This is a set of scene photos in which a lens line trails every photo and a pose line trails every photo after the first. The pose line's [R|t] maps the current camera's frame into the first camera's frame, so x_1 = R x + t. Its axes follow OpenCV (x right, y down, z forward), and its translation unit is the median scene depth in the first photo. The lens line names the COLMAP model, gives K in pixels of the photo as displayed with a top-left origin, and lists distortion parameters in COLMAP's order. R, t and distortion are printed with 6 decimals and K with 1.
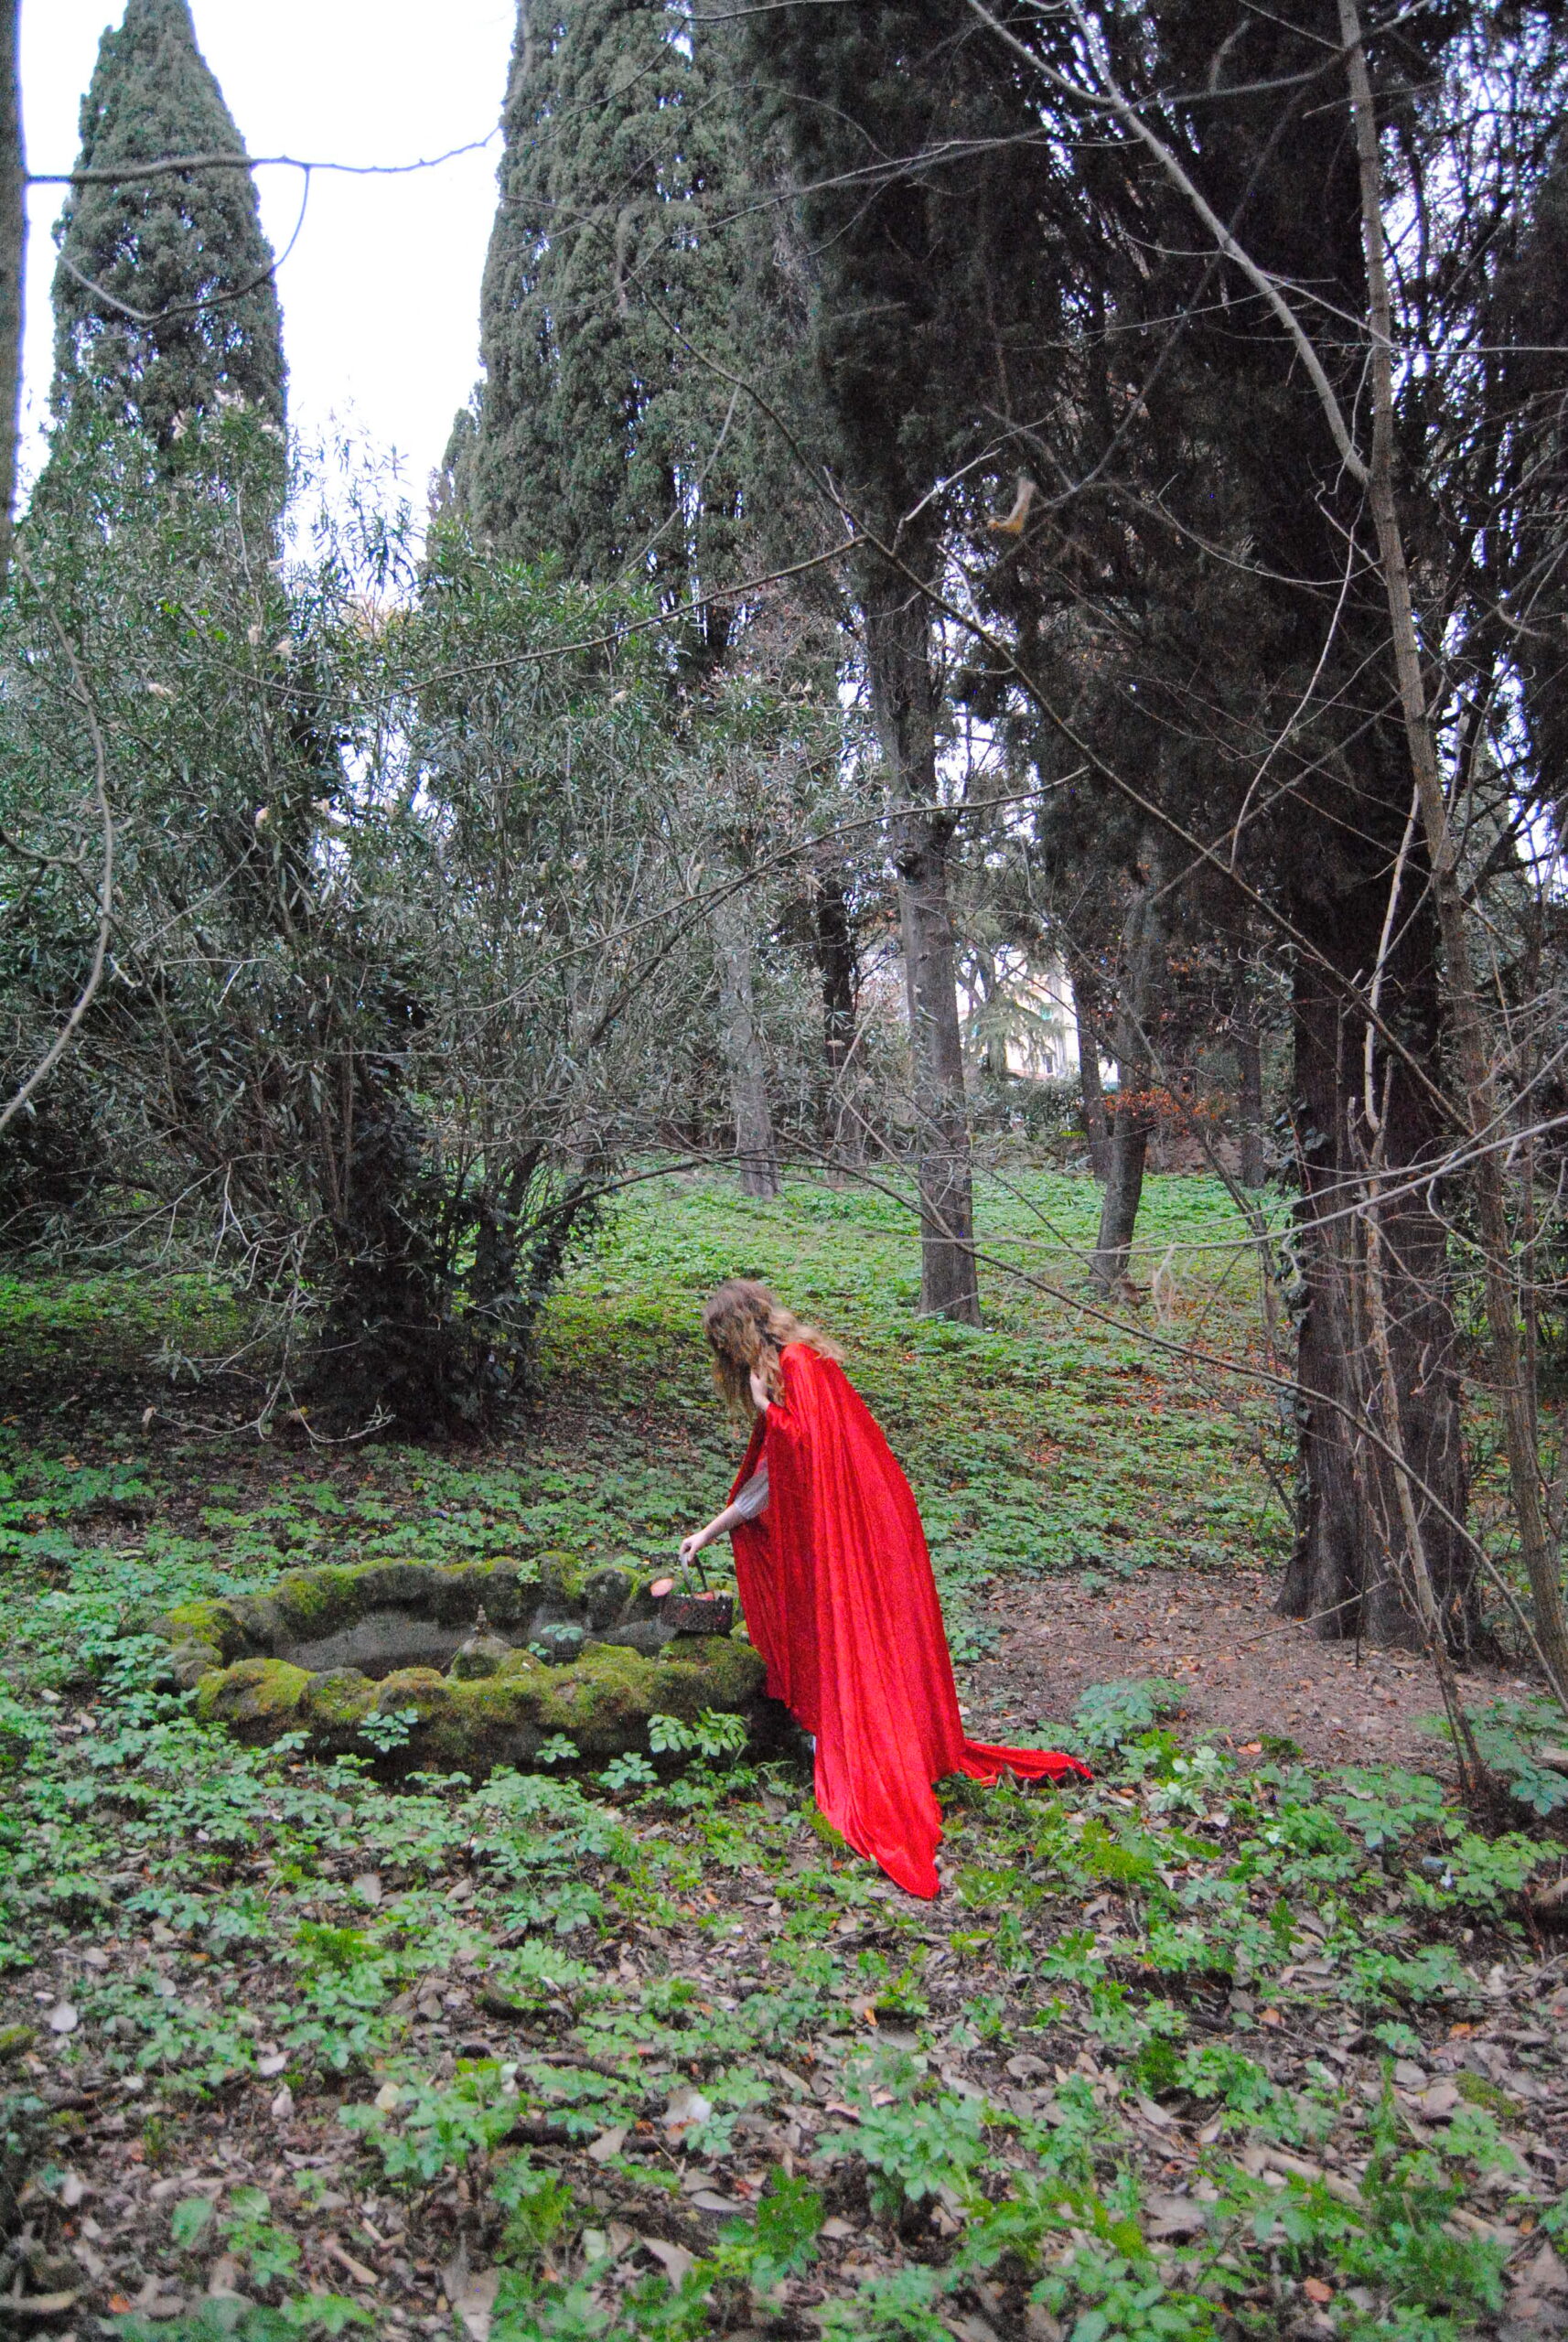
lens RADIAL K [[1830.3, 0, 784.0], [0, 1830.3, 1171.0], [0, 0, 1]] dist [-0.093141, -0.000244]
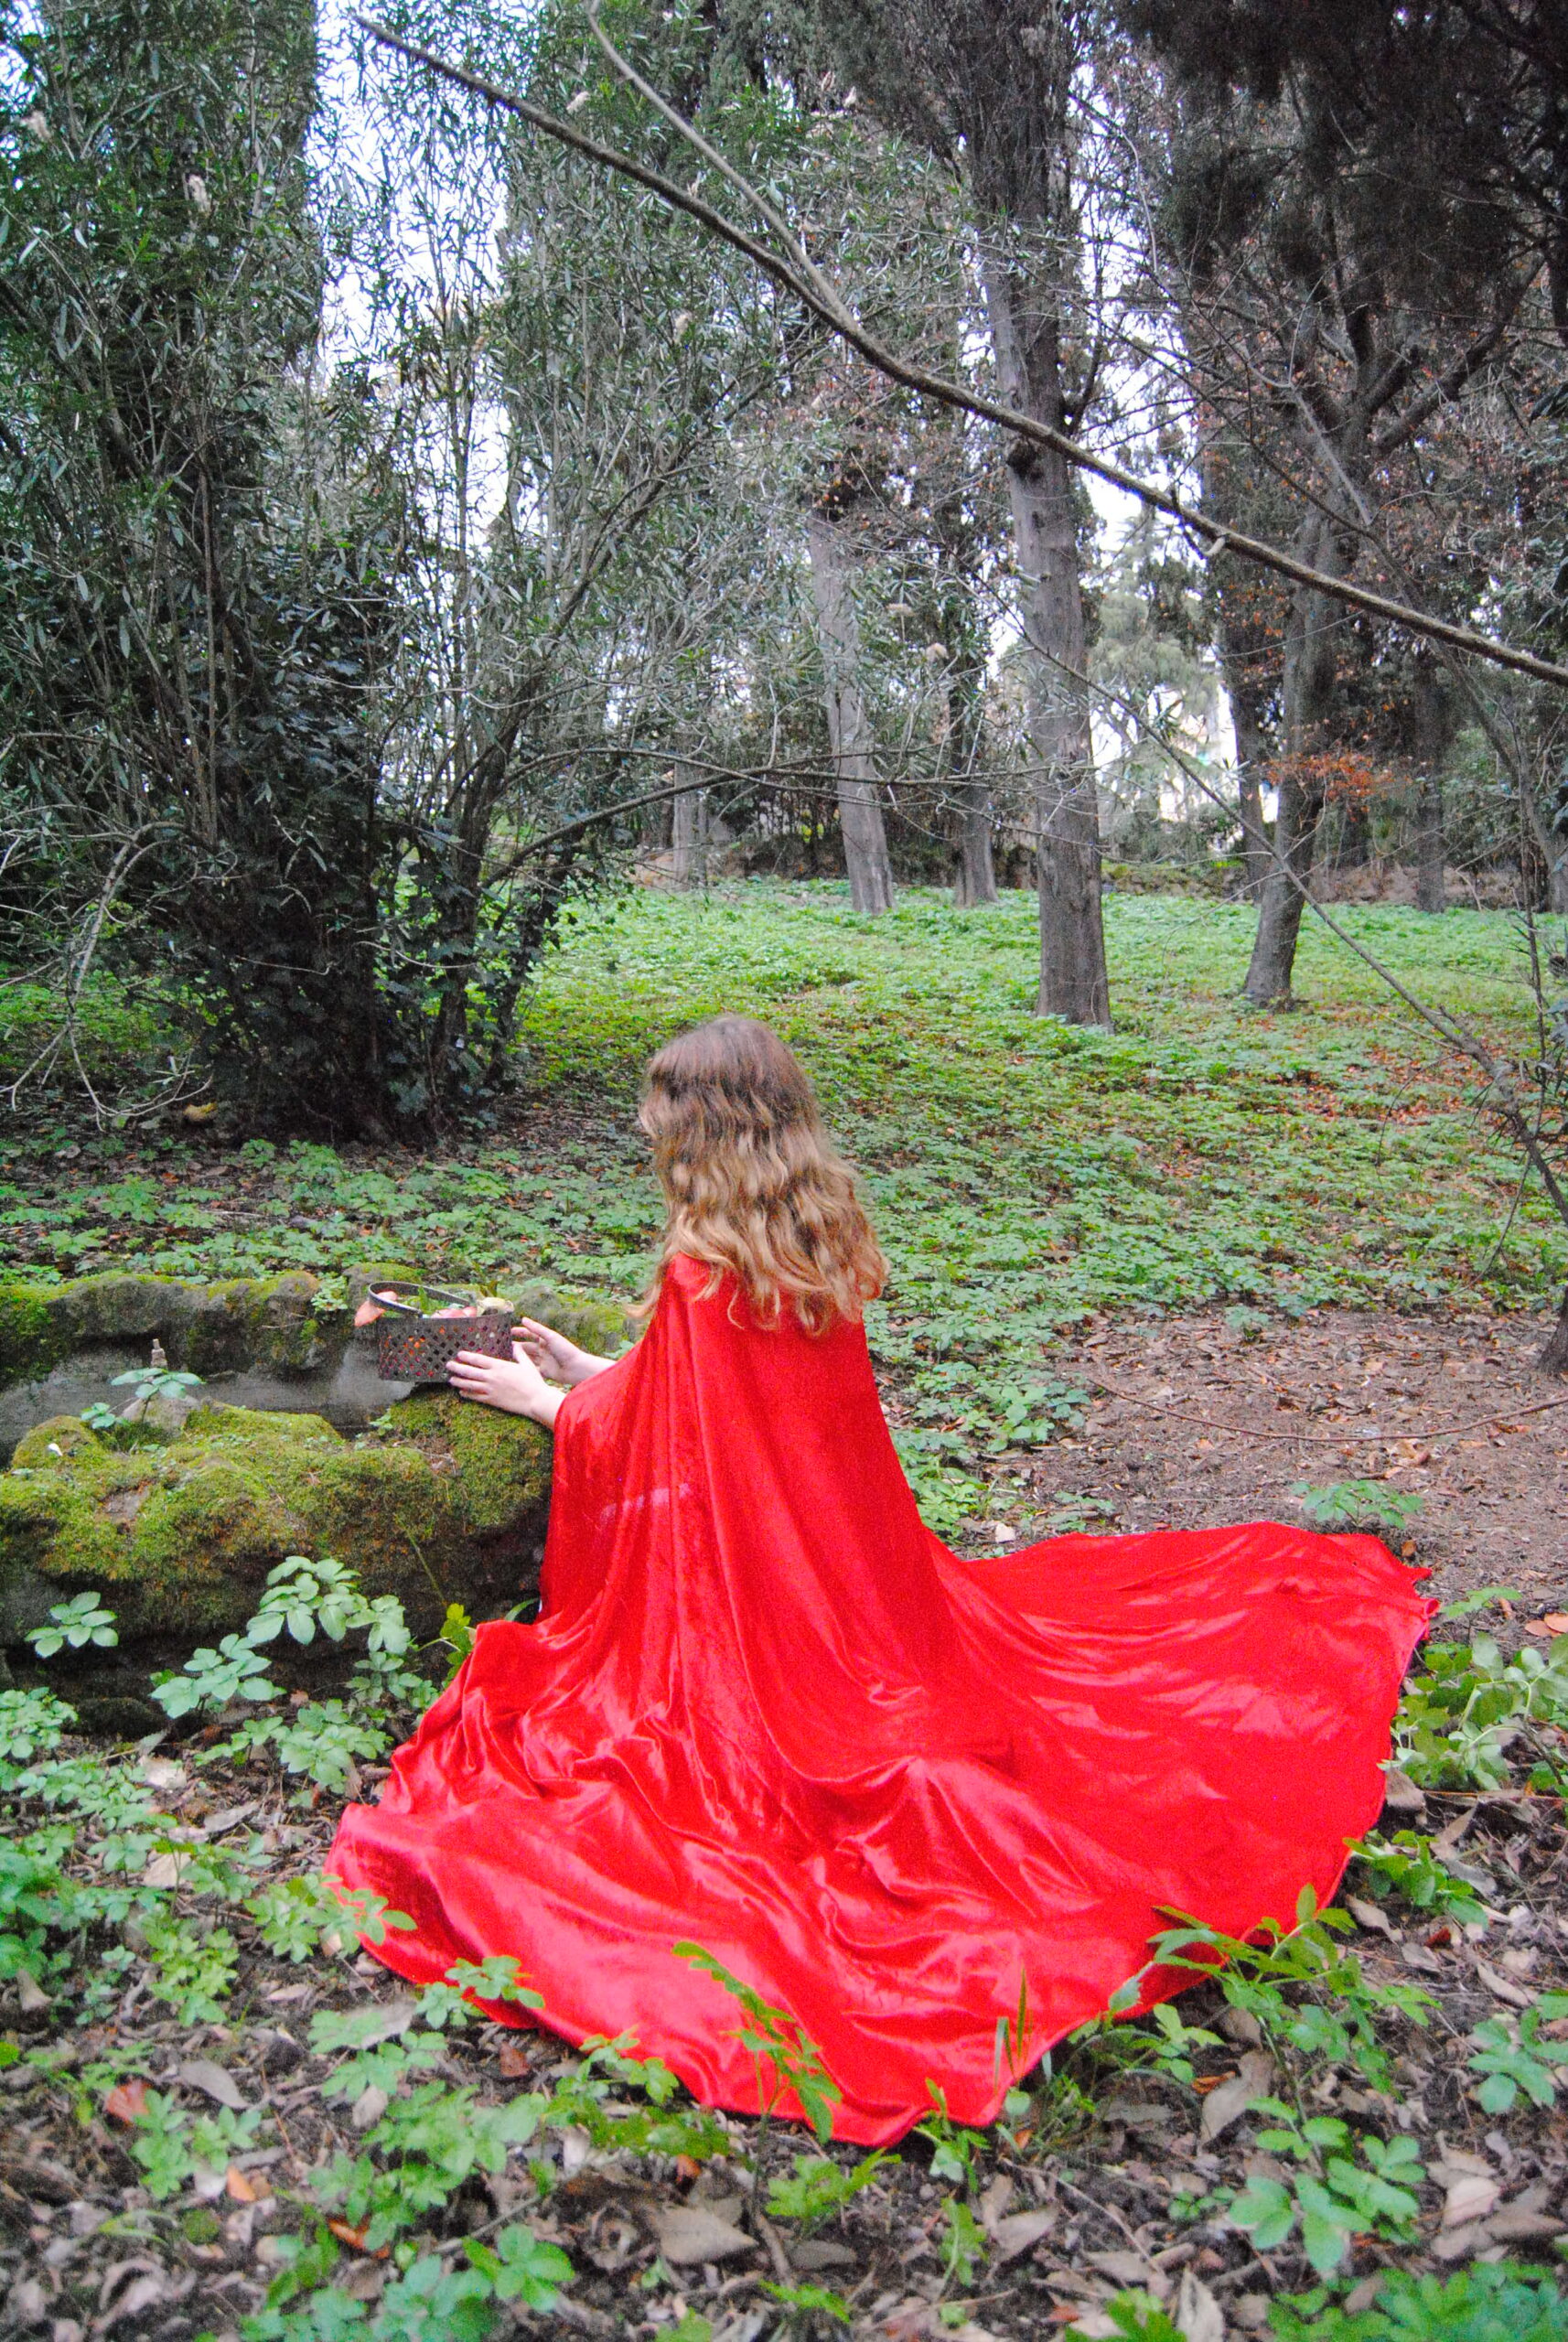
lens RADIAL K [[1830.3, 0, 784.0], [0, 1830.3, 1171.0], [0, 0, 1]] dist [-0.093141, -0.000244]
pose [[0.996615, -0.000701, -0.082210, 0.048845], [0.011005, 0.992103, 0.124943, 0.073880], [0.081473, -0.125425, 0.988752, 0.288153]]
